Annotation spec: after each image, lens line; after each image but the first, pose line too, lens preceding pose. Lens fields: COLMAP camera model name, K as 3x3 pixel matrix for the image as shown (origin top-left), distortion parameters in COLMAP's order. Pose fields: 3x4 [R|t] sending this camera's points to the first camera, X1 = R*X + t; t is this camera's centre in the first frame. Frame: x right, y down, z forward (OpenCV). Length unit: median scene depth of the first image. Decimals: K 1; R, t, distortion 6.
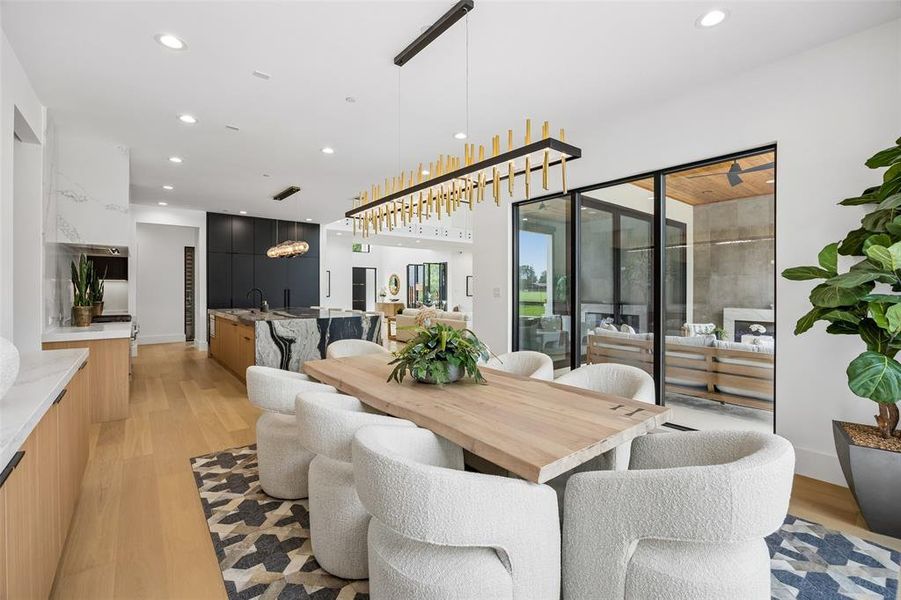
lens RADIAL K [[391.0, 0, 449.0], [0, 391.0, 295.4], [0, 0, 1]] dist [-0.003811, -0.000176]
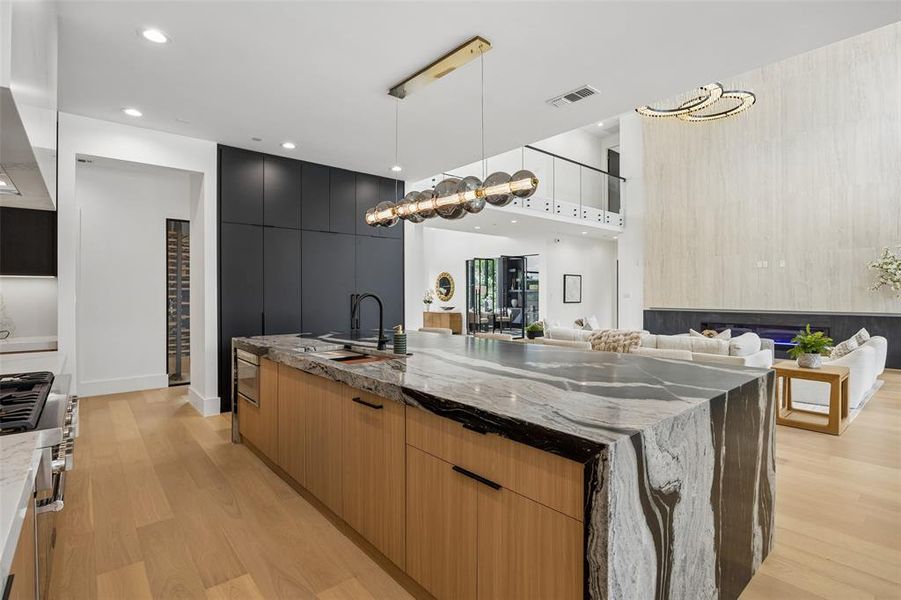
lens RADIAL K [[441.0, 0, 455.2], [0, 441.0, 299.8], [0, 0, 1]] dist [0.006184, 0.000552]
pose [[0.999644, -0.001880, 0.026630, -0.292140], [0.001855, 0.999998, 0.000942, -0.008542], [-0.026631, -0.000893, 0.999645, 0.370239]]
